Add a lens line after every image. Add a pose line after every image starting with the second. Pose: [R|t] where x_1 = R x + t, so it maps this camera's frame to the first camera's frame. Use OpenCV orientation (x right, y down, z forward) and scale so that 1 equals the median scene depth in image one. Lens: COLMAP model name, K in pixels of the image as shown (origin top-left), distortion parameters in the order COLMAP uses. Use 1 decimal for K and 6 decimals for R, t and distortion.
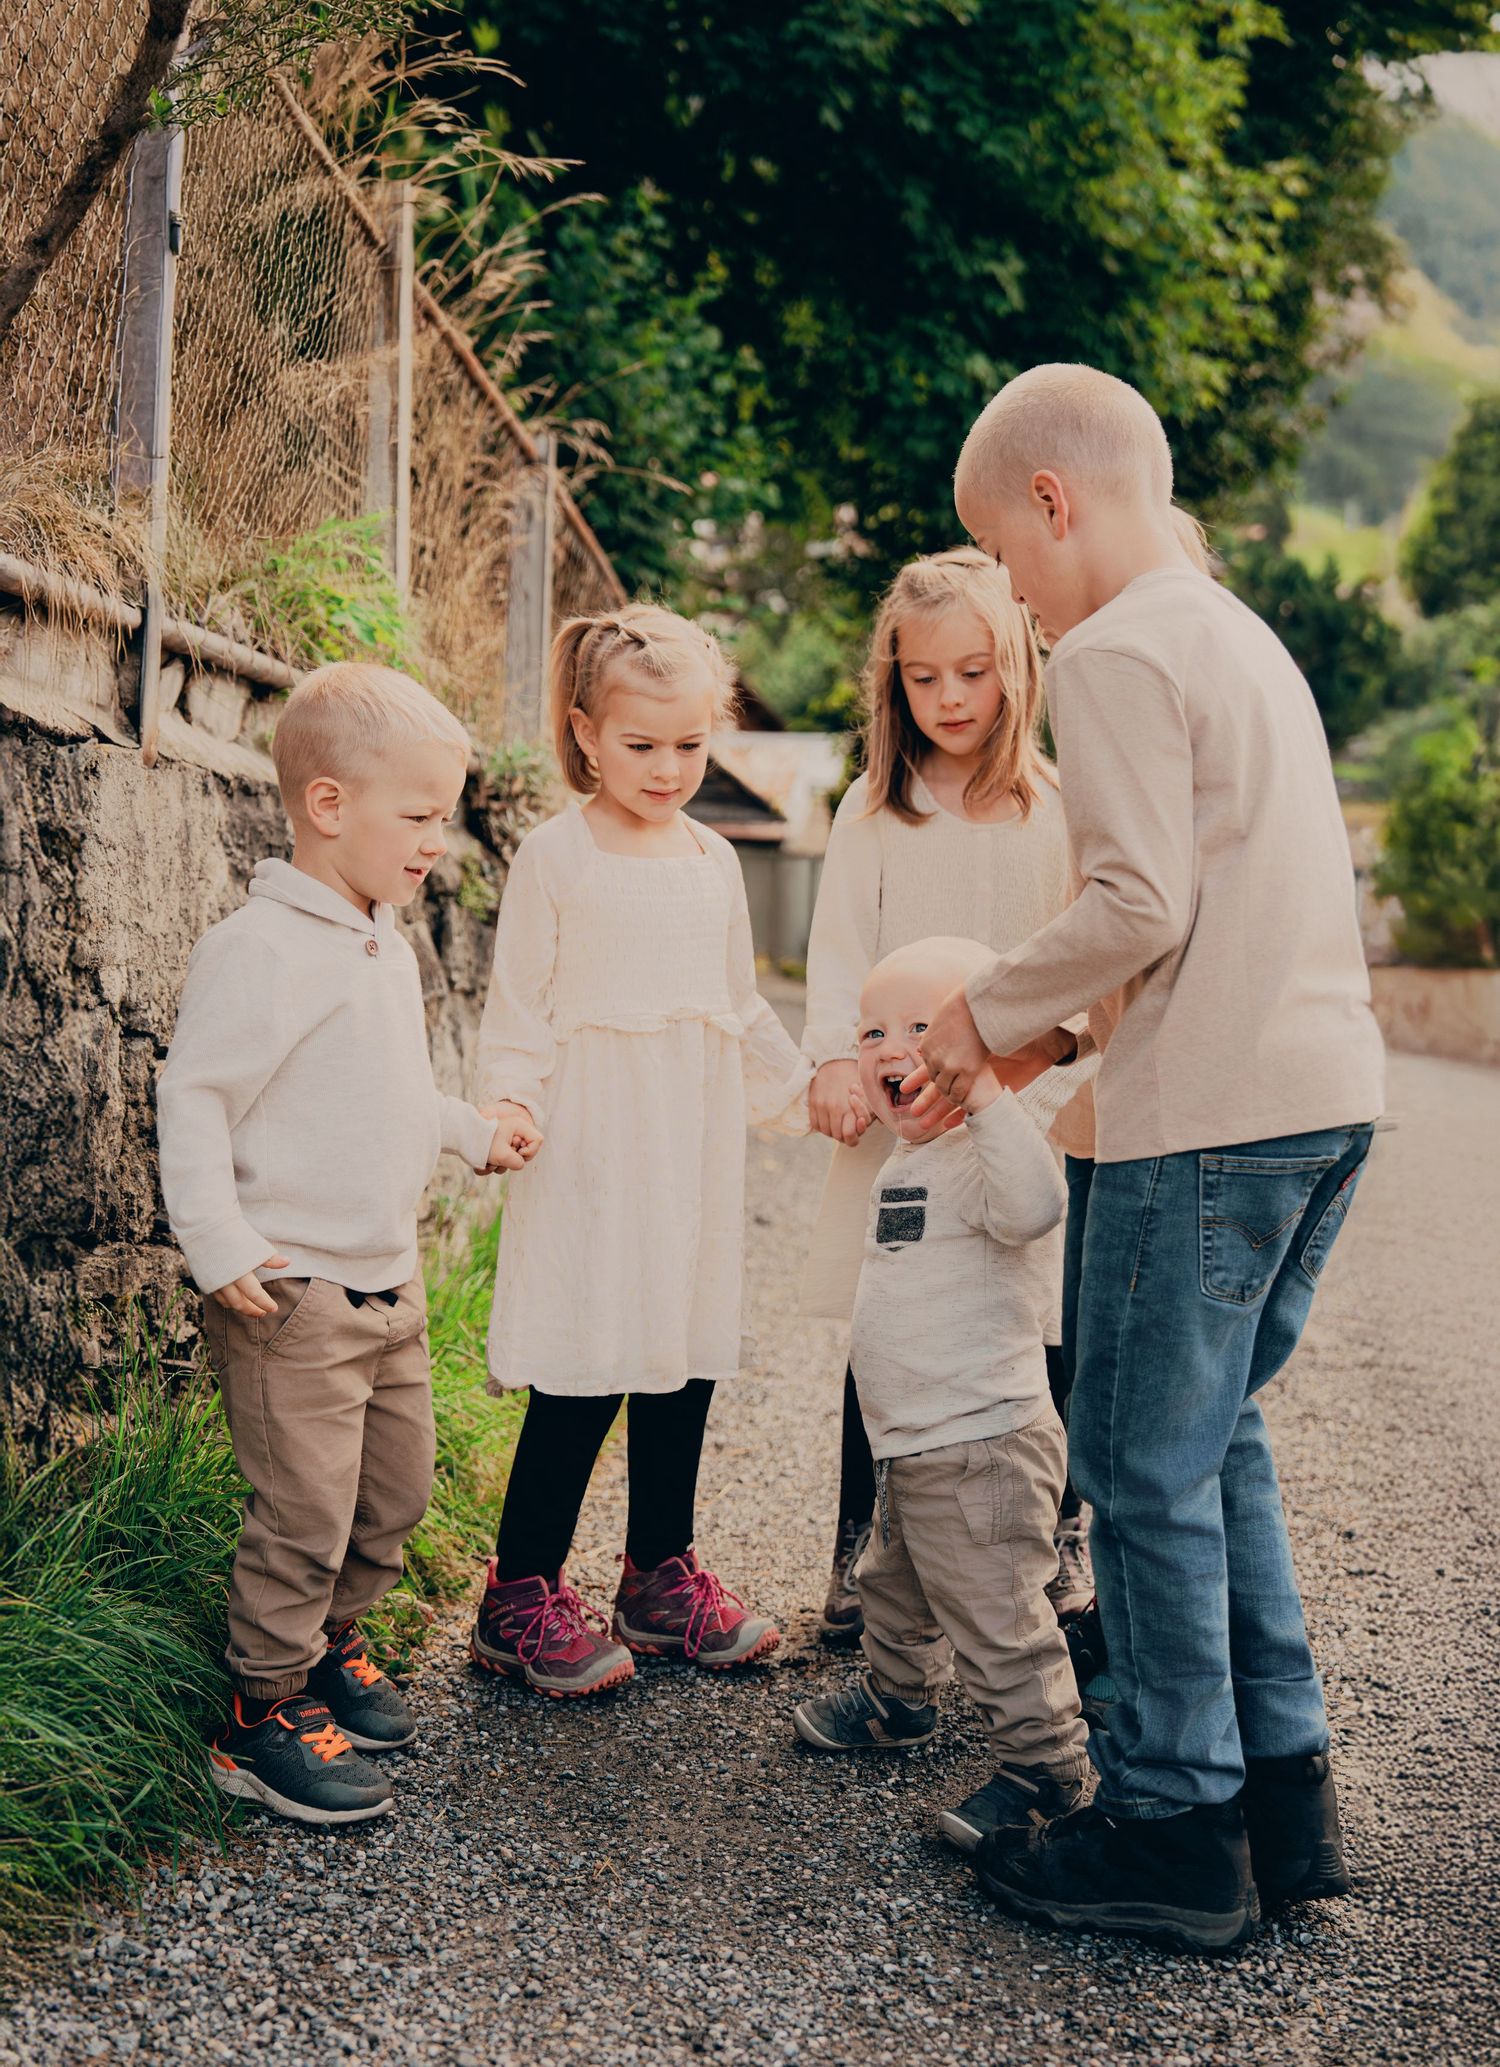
lens RADIAL K [[2534.4, 0, 736.9], [0, 2534.4, 994.5], [0, 0, 1]] dist [0.161116, 0.000000]
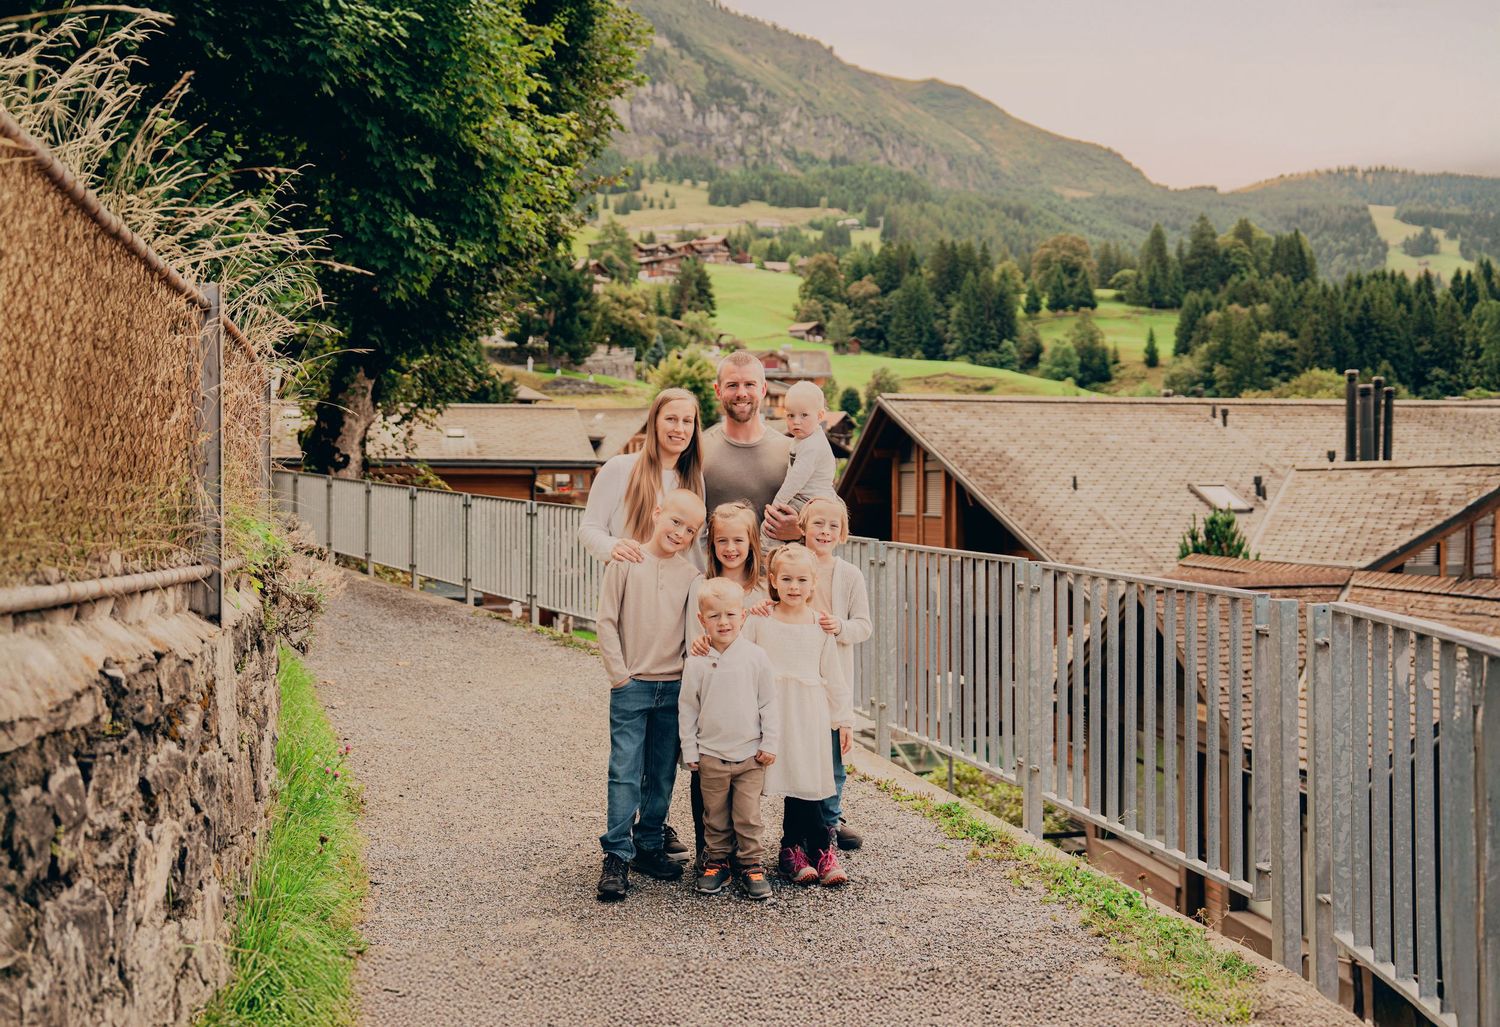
lens RADIAL K [[1600.4, 0, 765.8], [0, 1600.4, 510.0], [0, 0, 1]] dist [0.032382, 0.000000]
pose [[0.940230, -0.029278, 0.339278, -0.056217], [0.029287, 0.999558, 0.005094, -0.043074], [-0.339277, 0.005147, 0.940672, -0.124234]]
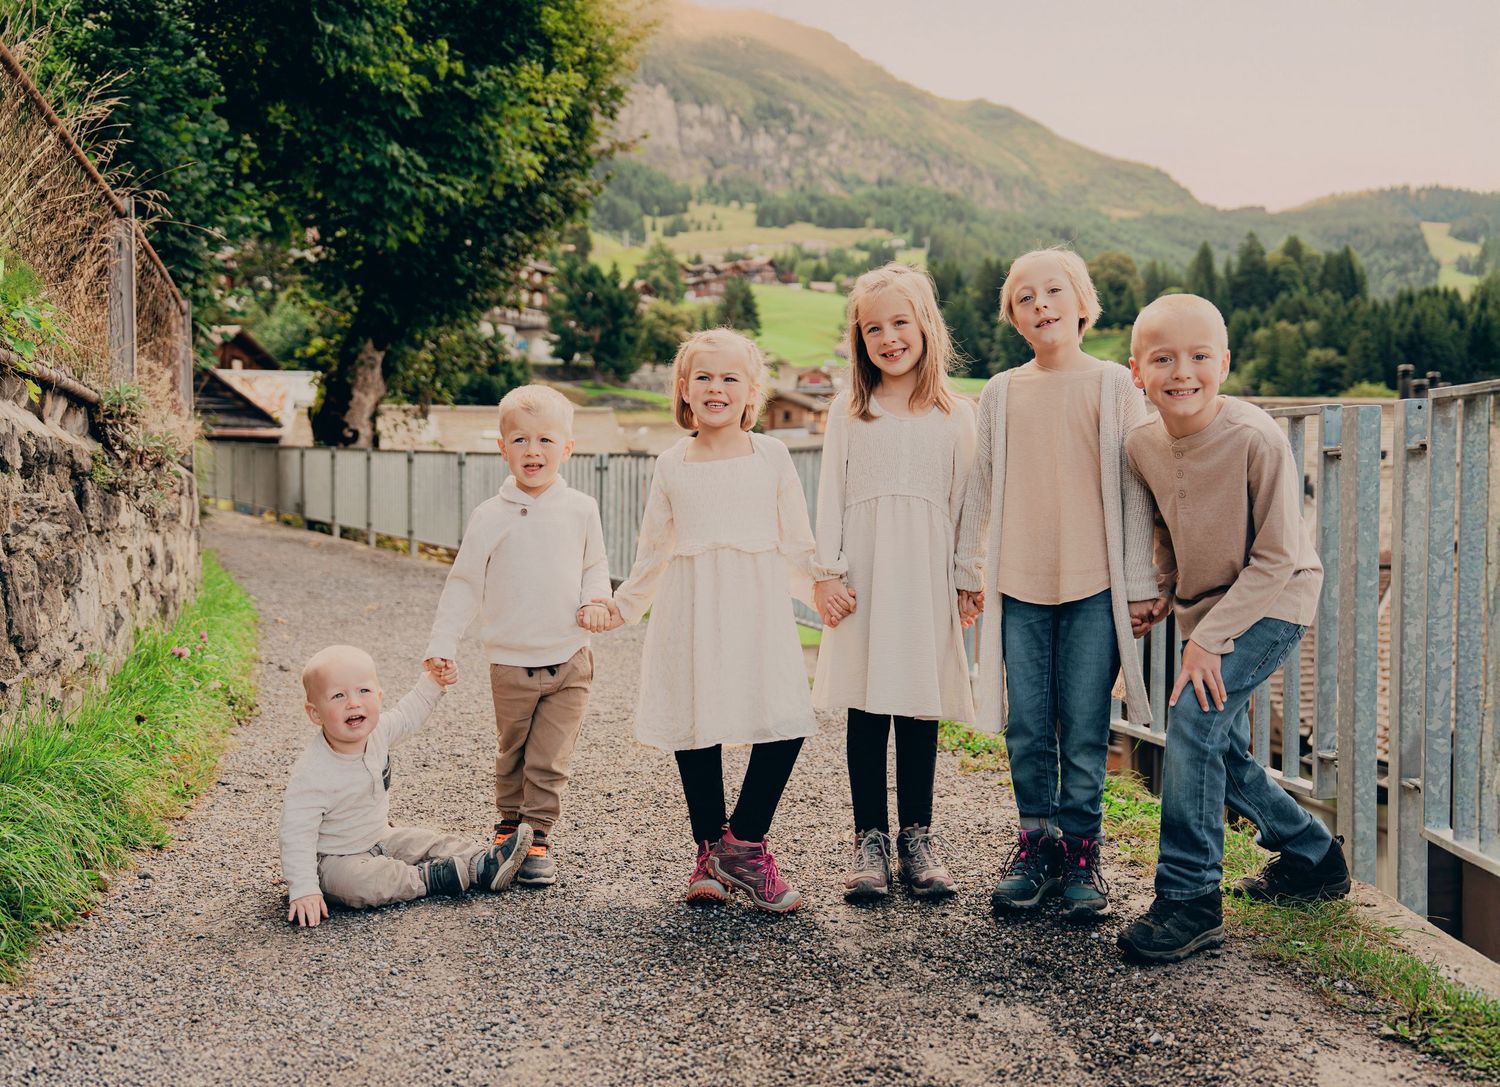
lens RADIAL K [[1572.3, 0, 749.5], [0, 1572.3, 587.0], [0, 0, 1]] dist [0.034546, 0.000000]
pose [[0.952947, -0.039088, 0.300605, -0.004031], [0.028385, 0.998801, 0.039894, 0.001937], [-0.301804, -0.029484, 0.952914, -0.046120]]
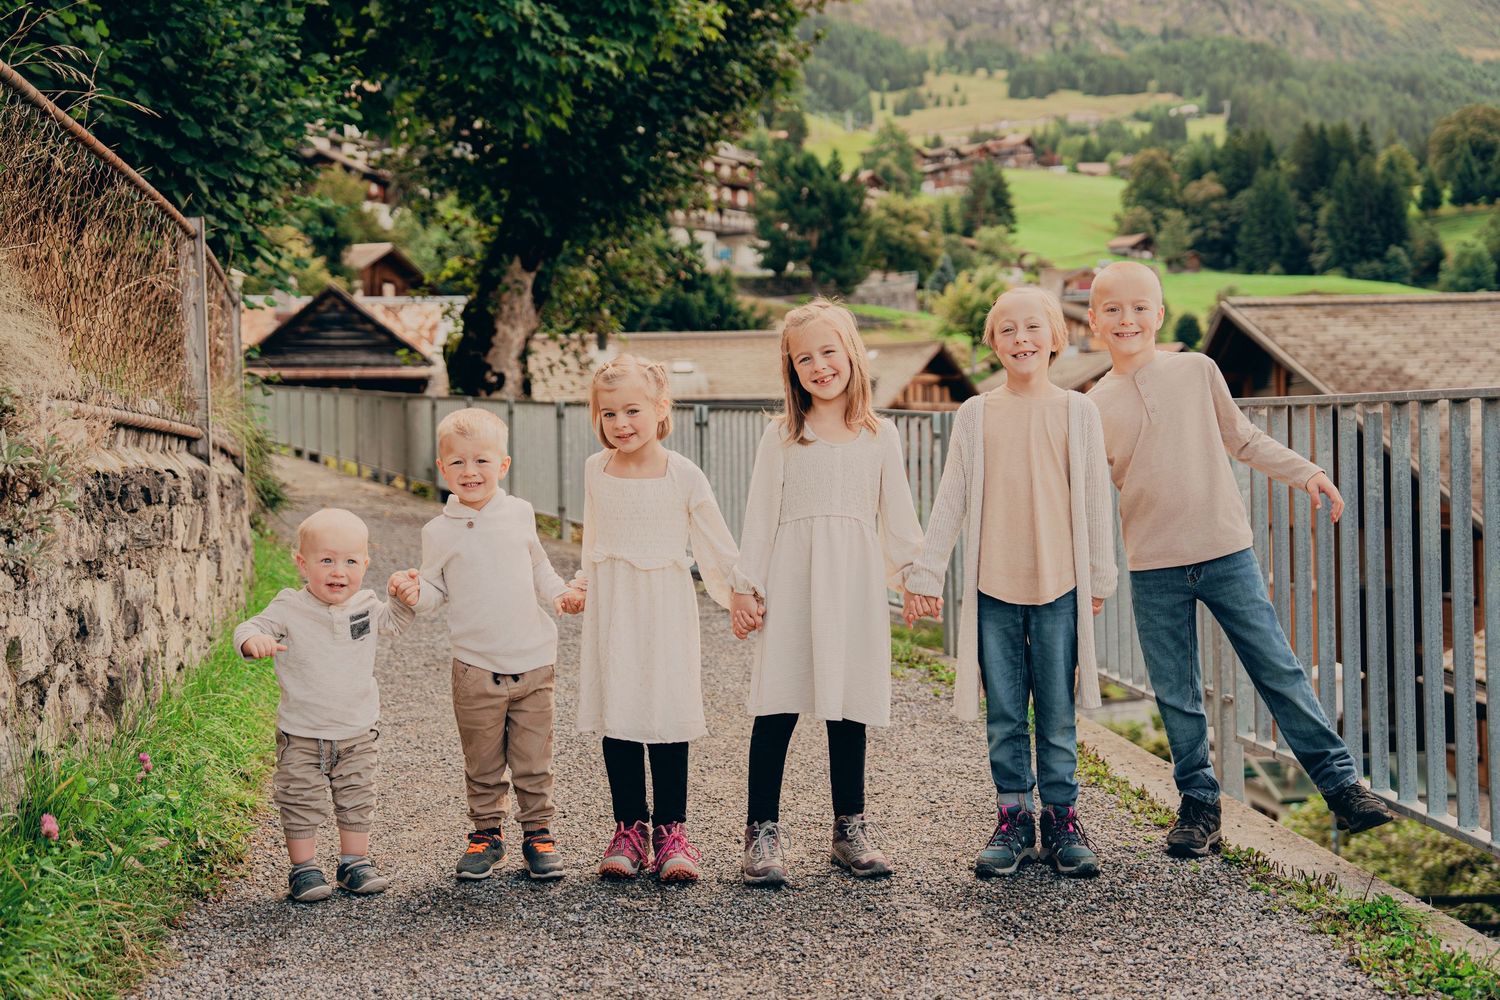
lens RADIAL K [[1912.1, 0, 750.5], [0, 1912.1, 492.2], [0, 0, 1]] dist [0.137047, 0.000000]
pose [[0.983731, -0.047474, 0.173260, 0.028597], [0.046677, 0.998872, 0.008677, -0.014126], [-0.173477, -0.000449, 0.984838, 0.064050]]
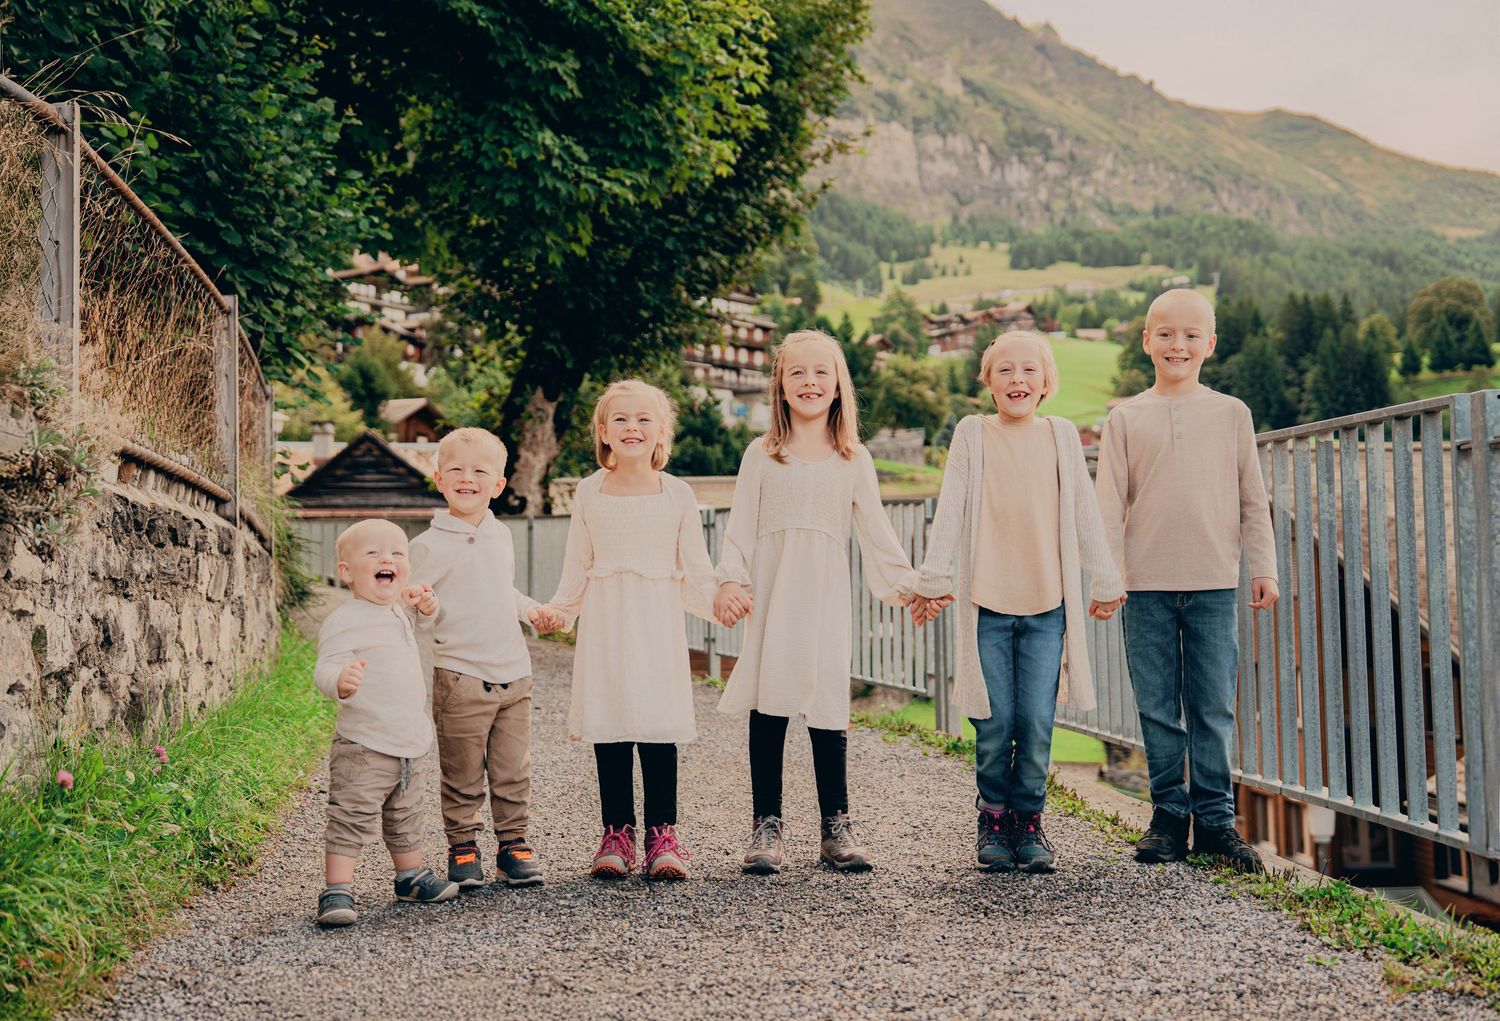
lens RADIAL K [[1830.3, 0, 754.3], [0, 1830.3, 508.4], [0, 0, 1]] dist [0.113139, 0.000000]
pose [[0.984979, -0.031336, 0.169805, 0.031959], [0.042662, 0.997071, -0.063471, 0.010520], [-0.167319, 0.069761, 0.983432, 0.059489]]
